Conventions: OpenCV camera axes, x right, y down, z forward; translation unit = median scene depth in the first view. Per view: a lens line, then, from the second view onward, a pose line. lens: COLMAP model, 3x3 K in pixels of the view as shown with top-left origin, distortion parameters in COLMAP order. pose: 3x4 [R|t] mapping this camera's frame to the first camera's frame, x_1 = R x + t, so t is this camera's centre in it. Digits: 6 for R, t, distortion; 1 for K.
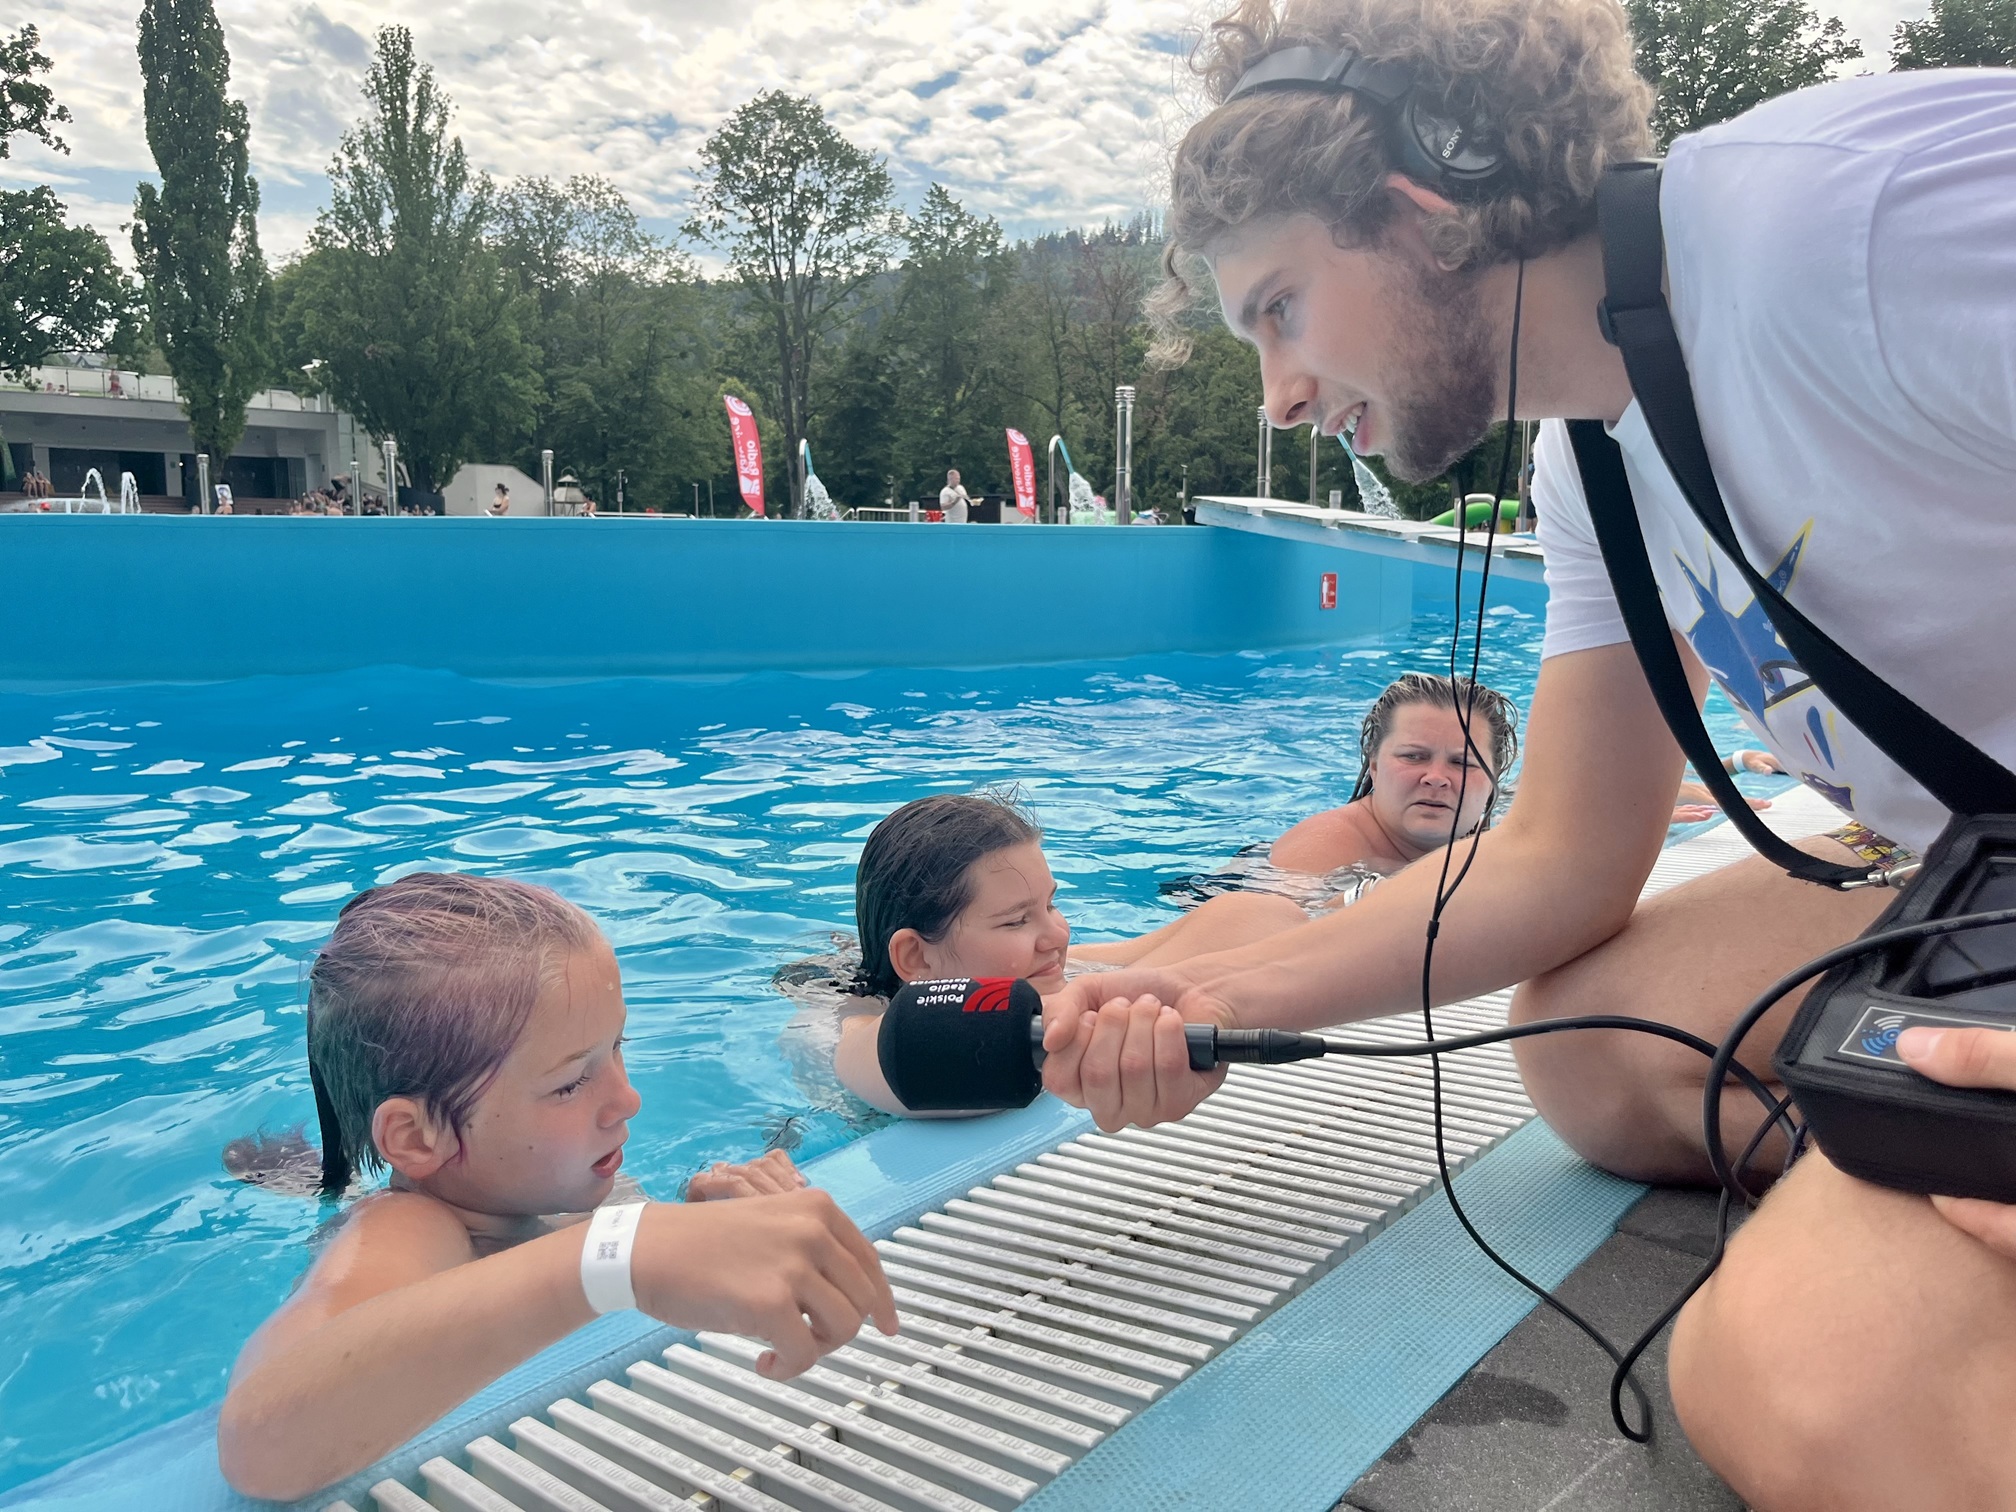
lens RADIAL K [[1536.5, 0, 1010.3], [0, 1536.5, 720.4], [0, 0, 1]] dist [0.053943, -0.088380]
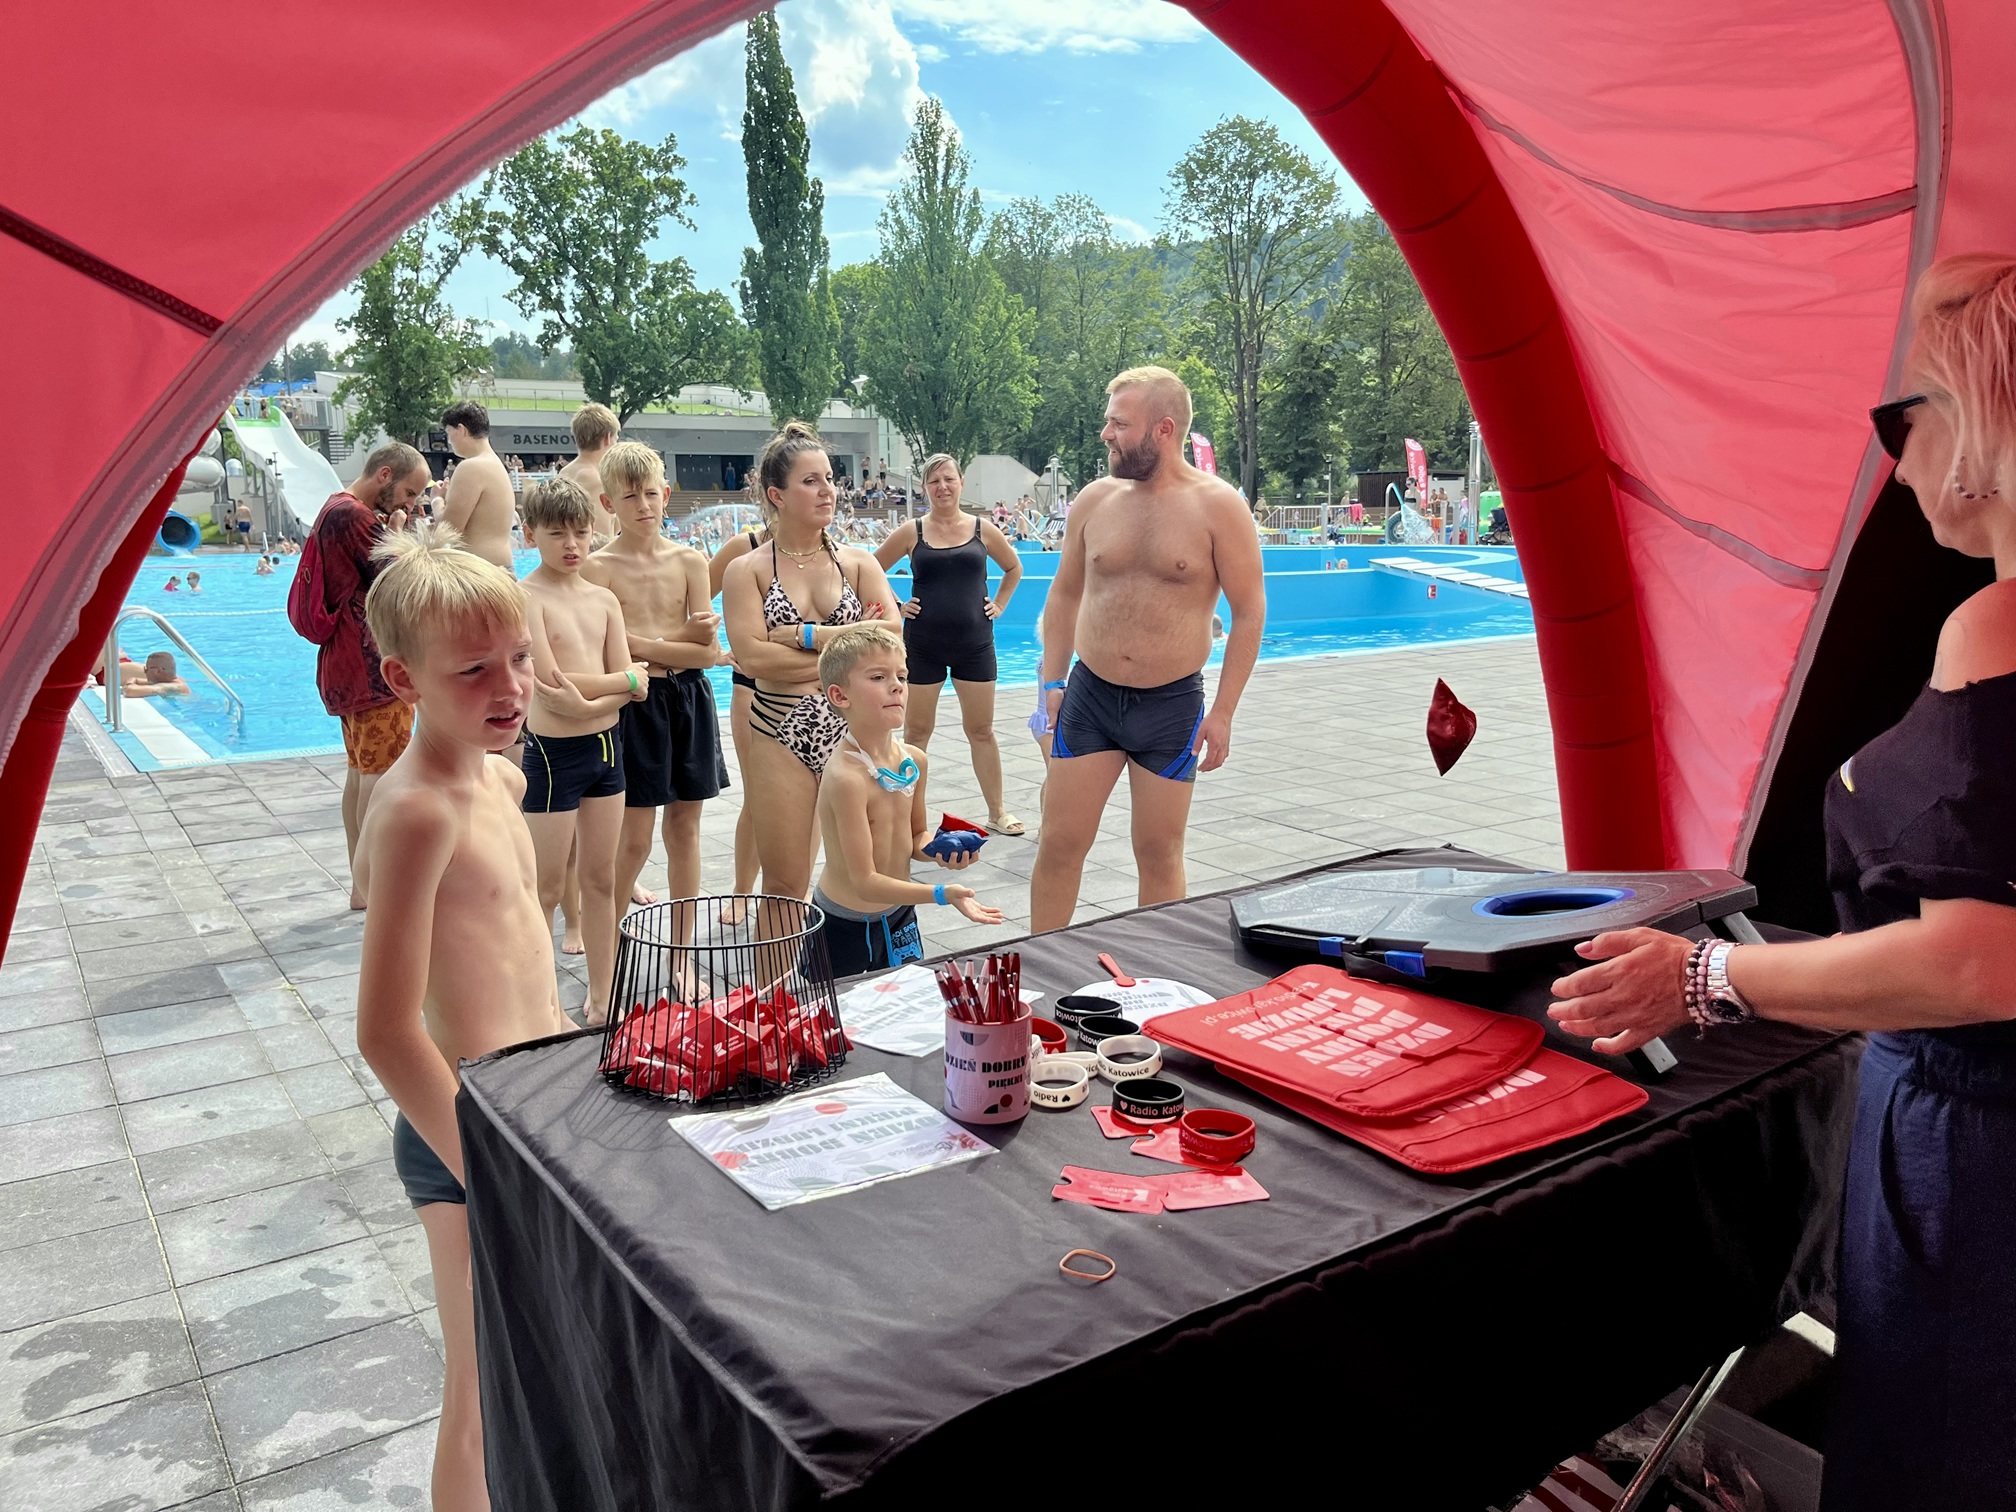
lens RADIAL K [[1536.5, 0, 1009.4], [0, 1536.5, 742.9], [0, 0, 1]] dist [0.053943, -0.088380]
pose [[0.957997, 0.023684, -0.285799, 0.026227], [-0.011545, 0.998961, 0.044084, 0.006598], [0.286546, -0.038933, 0.957275, -0.167354]]
